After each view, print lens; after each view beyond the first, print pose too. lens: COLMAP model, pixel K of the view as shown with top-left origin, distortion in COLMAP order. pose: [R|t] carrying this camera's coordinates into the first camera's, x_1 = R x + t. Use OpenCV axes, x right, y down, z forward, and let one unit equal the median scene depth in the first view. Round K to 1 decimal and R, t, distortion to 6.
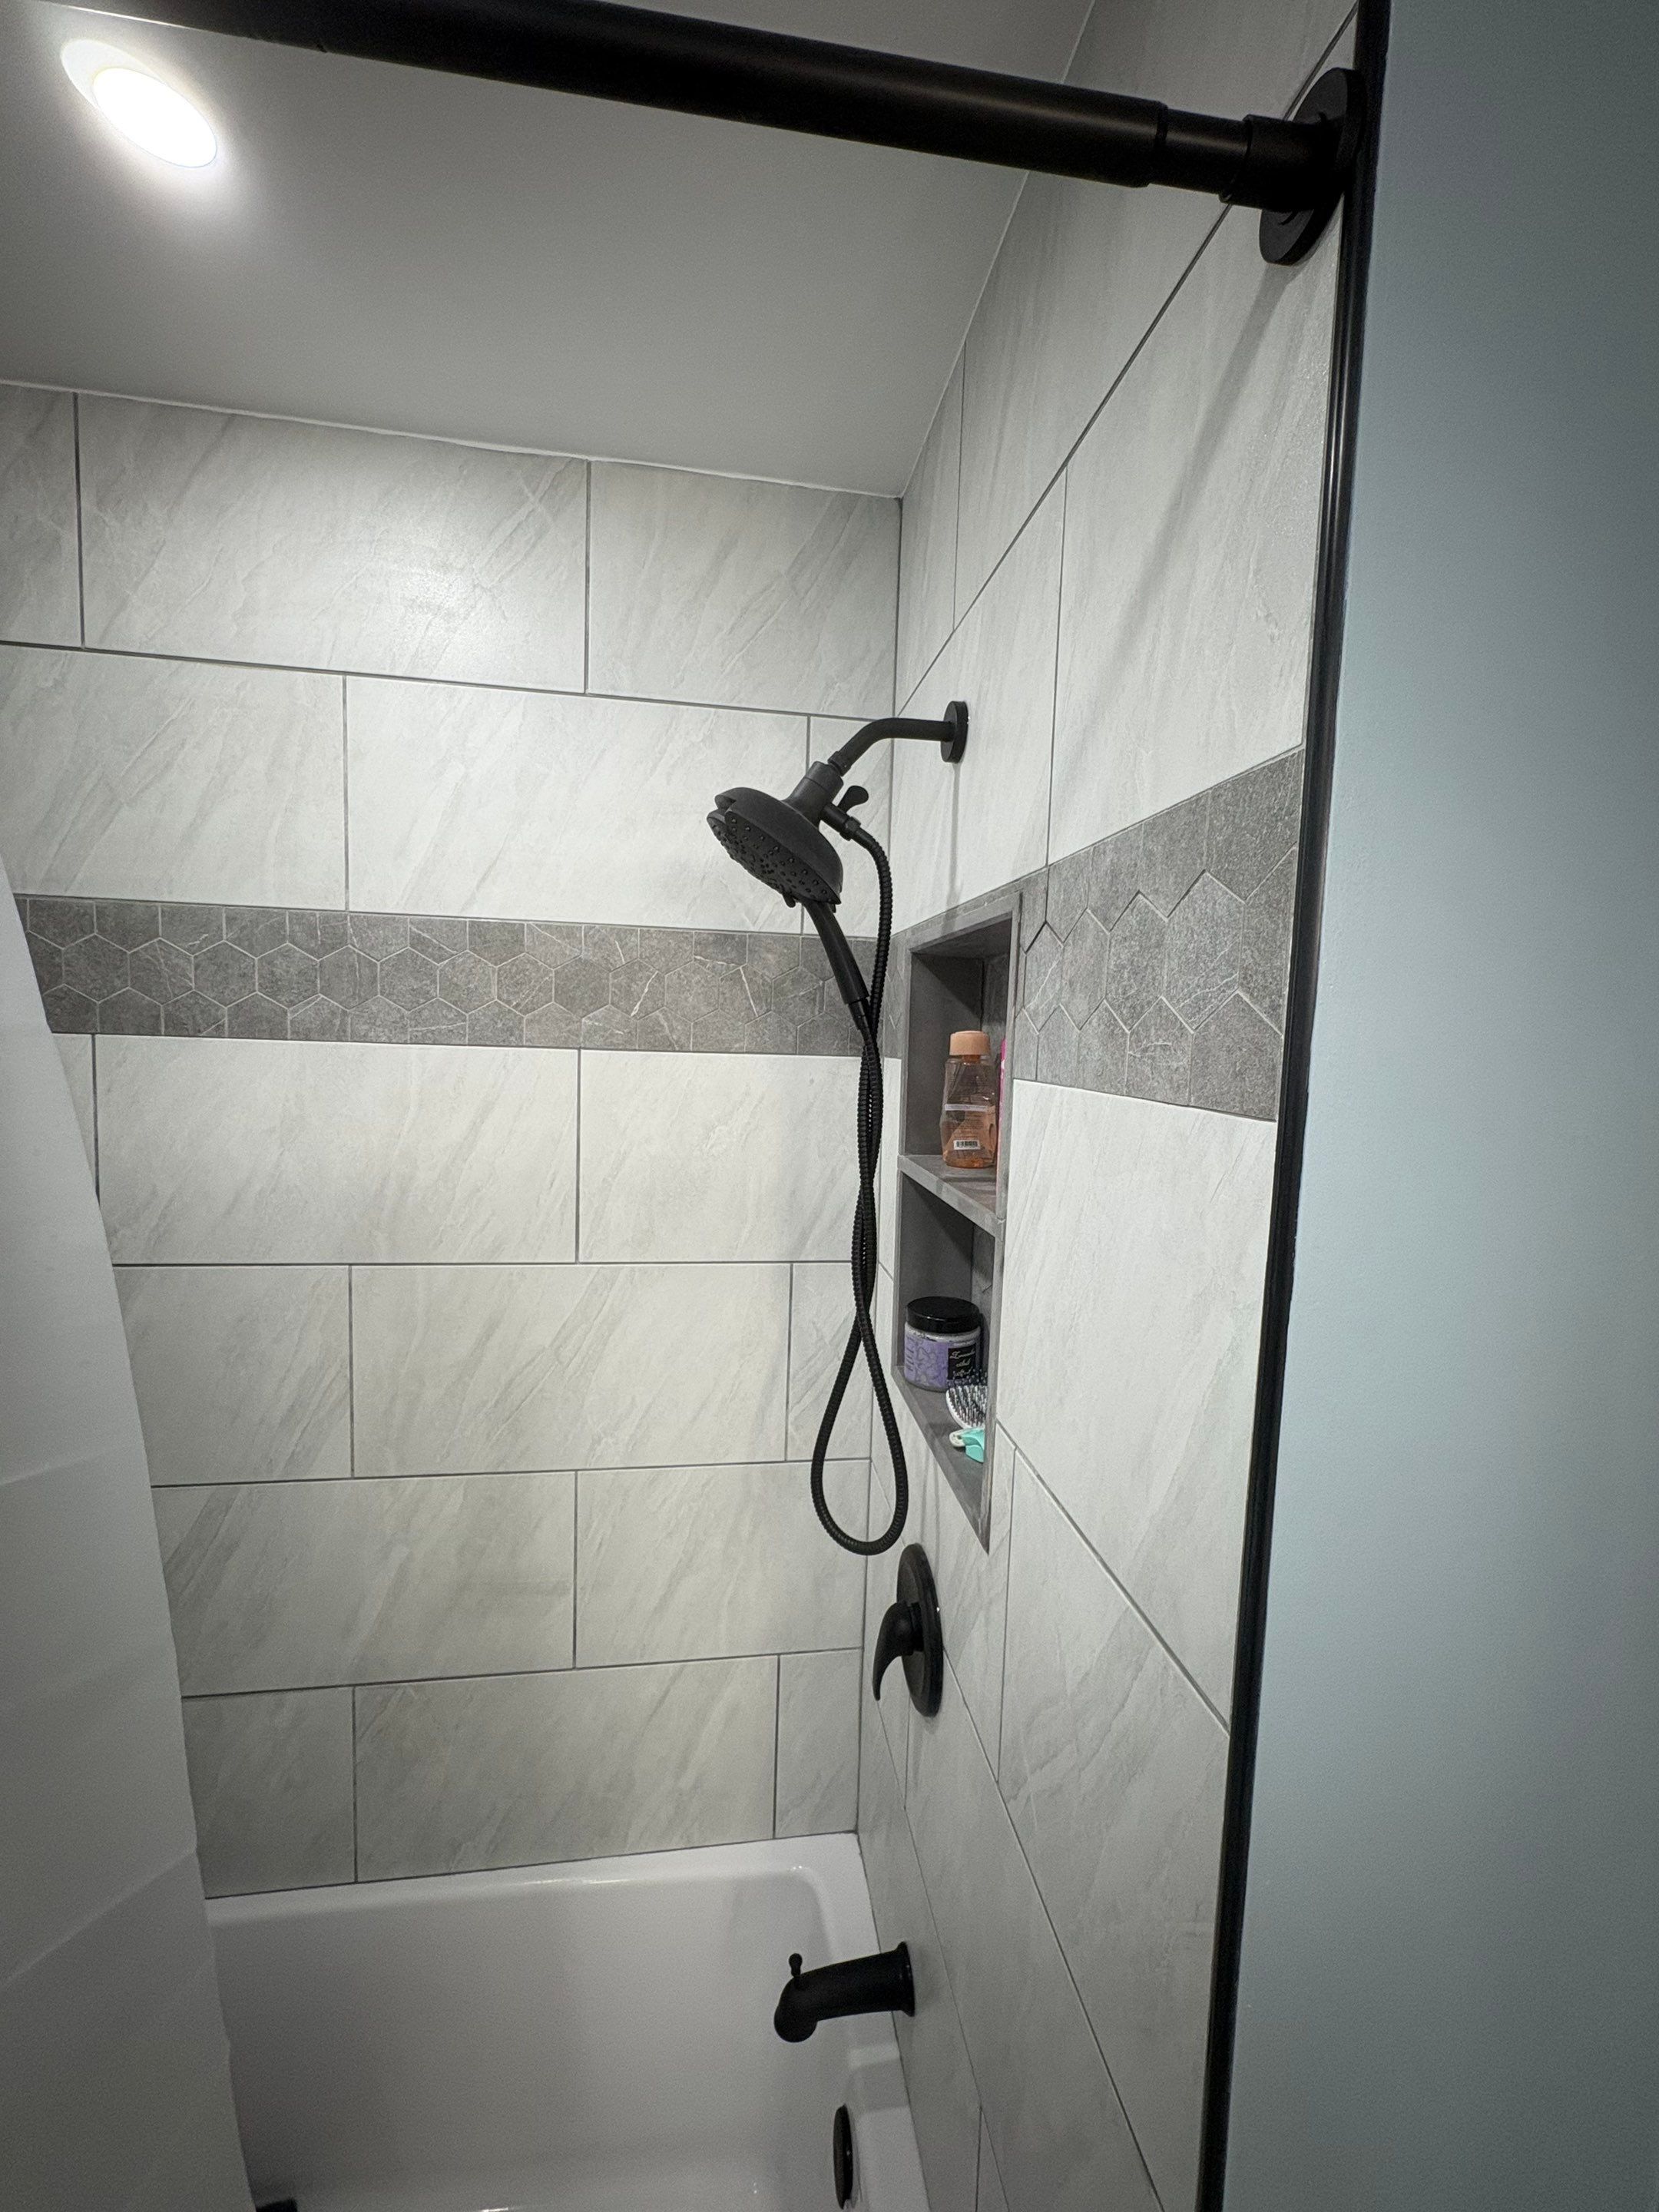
lens RADIAL K [[888.3, 0, 829.8], [0, 888.3, 1103.9], [0, 0, 1]] dist [0.000474, -0.000099]
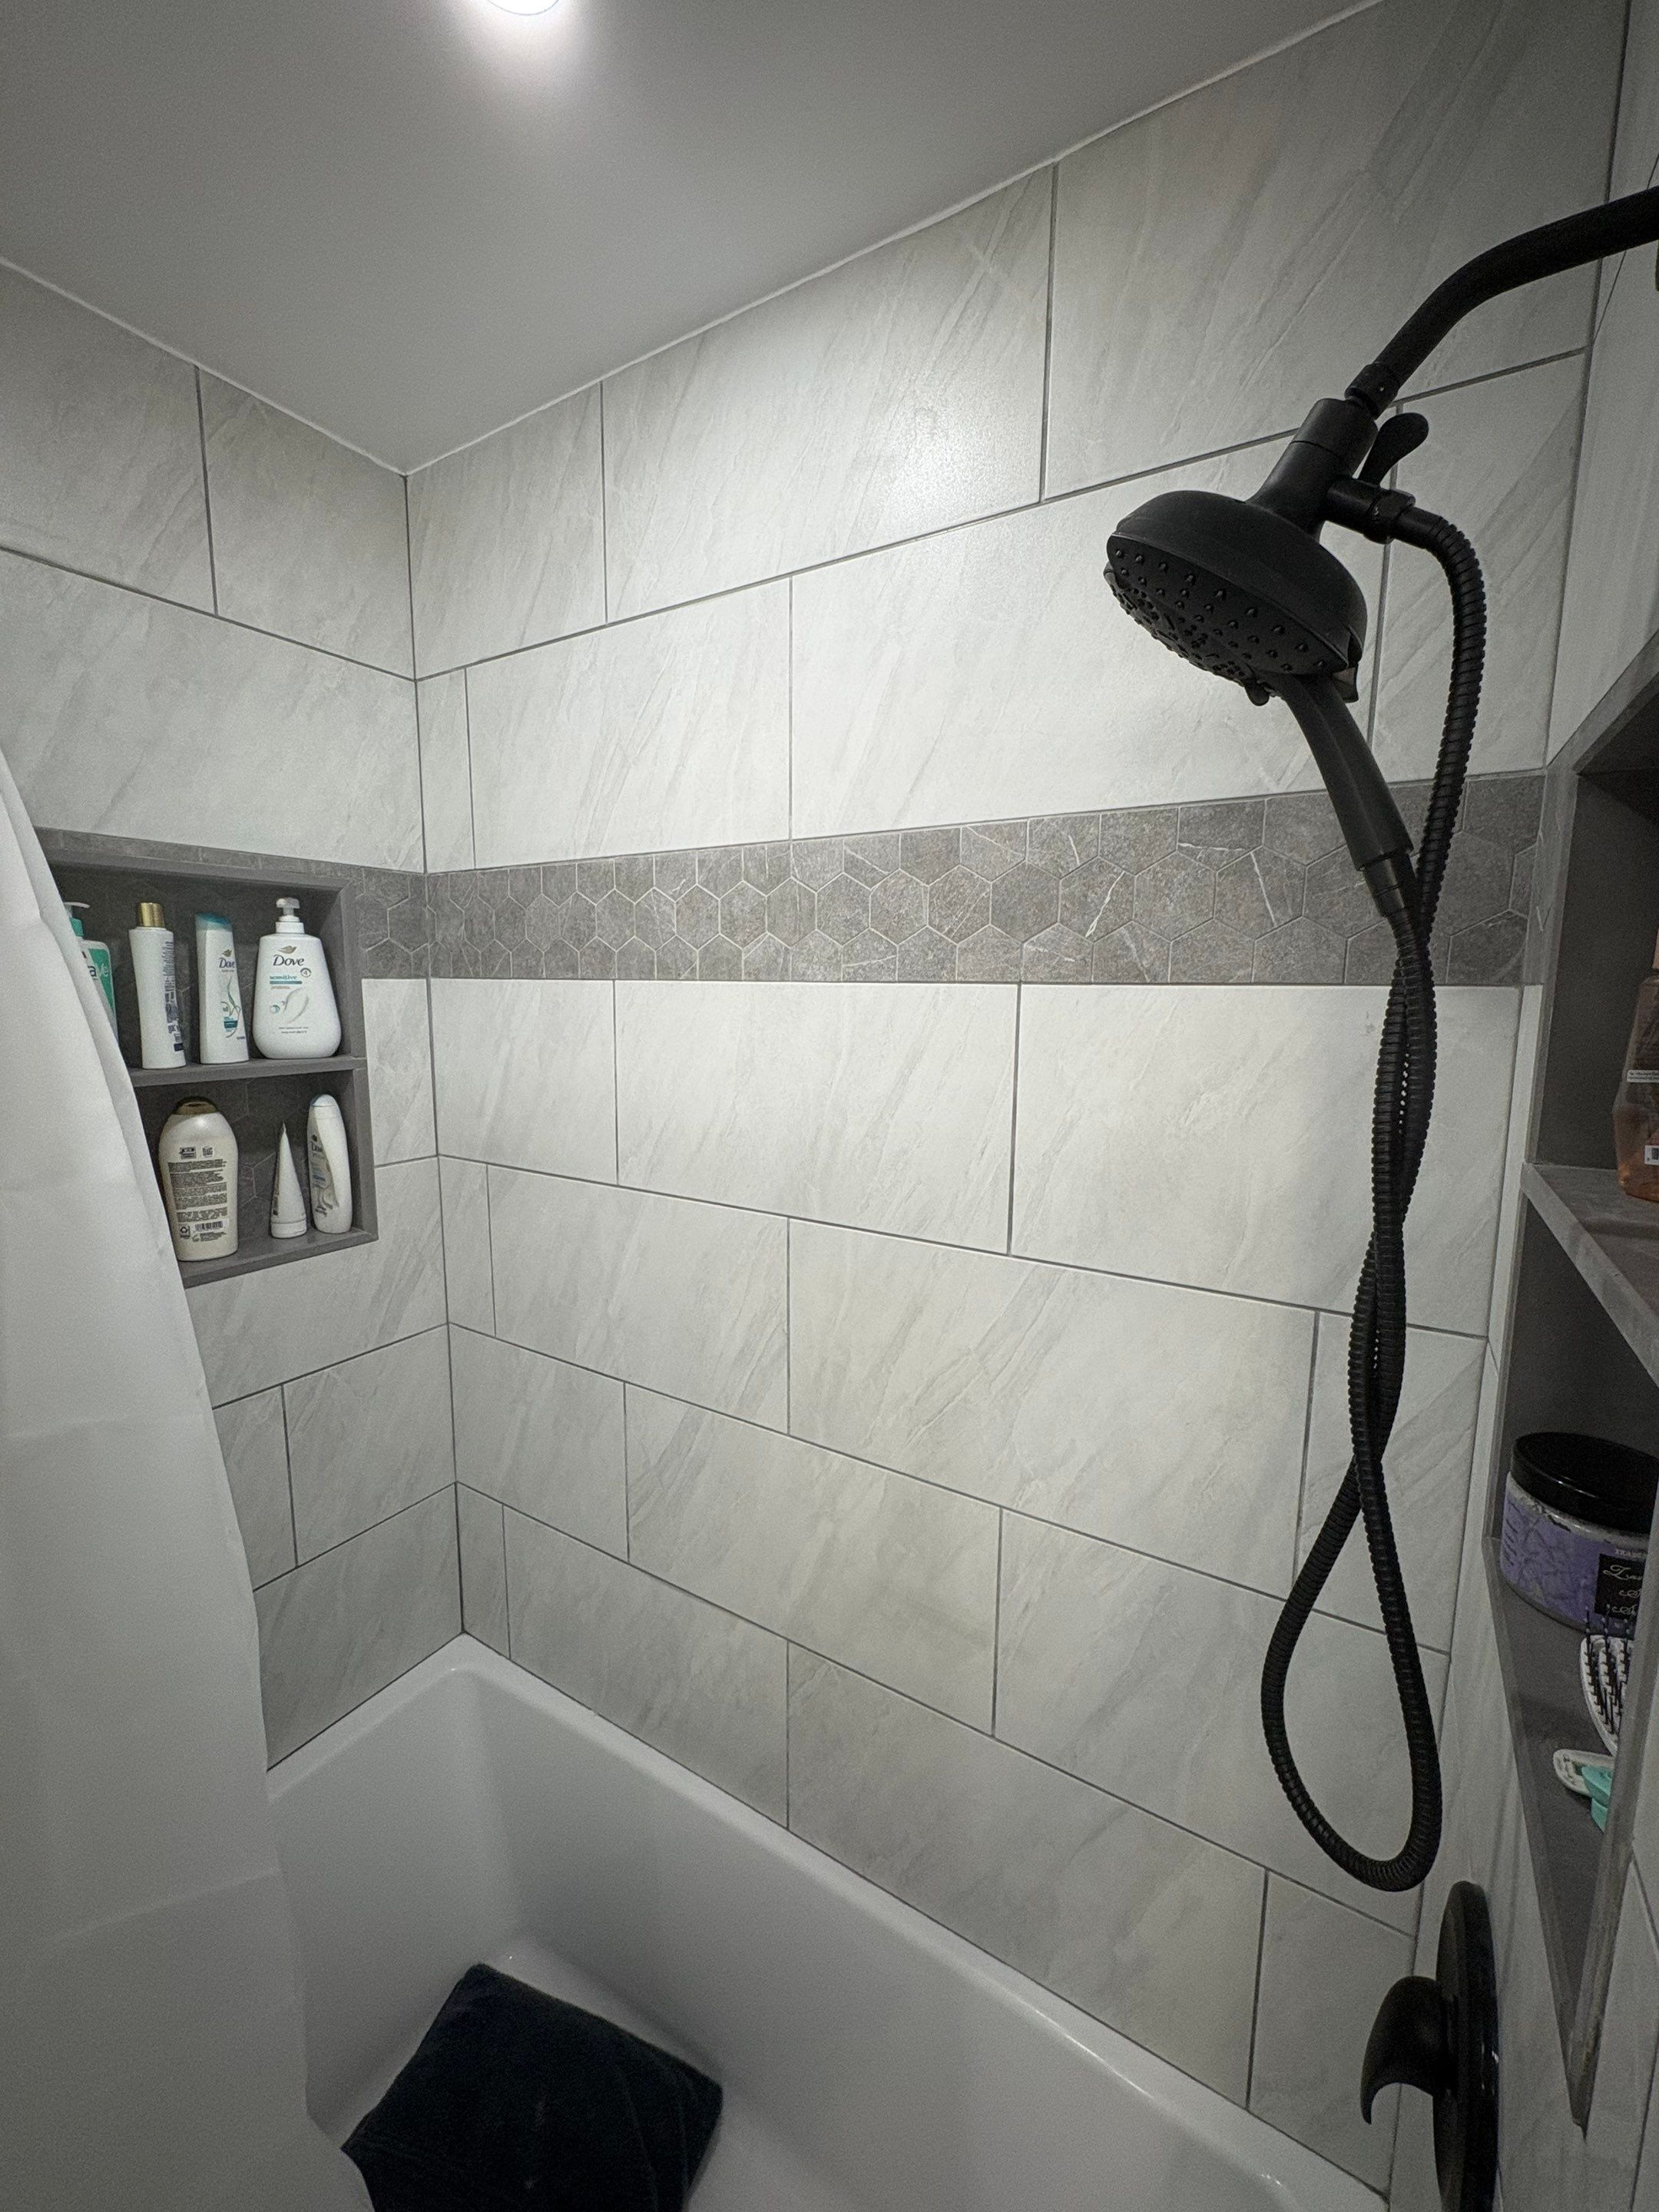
lens RADIAL K [[888.3, 0, 822.8], [0, 888.3, 1105.3], [0, 0, 1]] dist [0.000474, -0.000099]
pose [[0.765096, 0.061676, -0.640956, 0.093302], [-0.031852, 0.997809, 0.057993, 0.004984], [0.643128, -0.023955, 0.765384, 0.301920]]
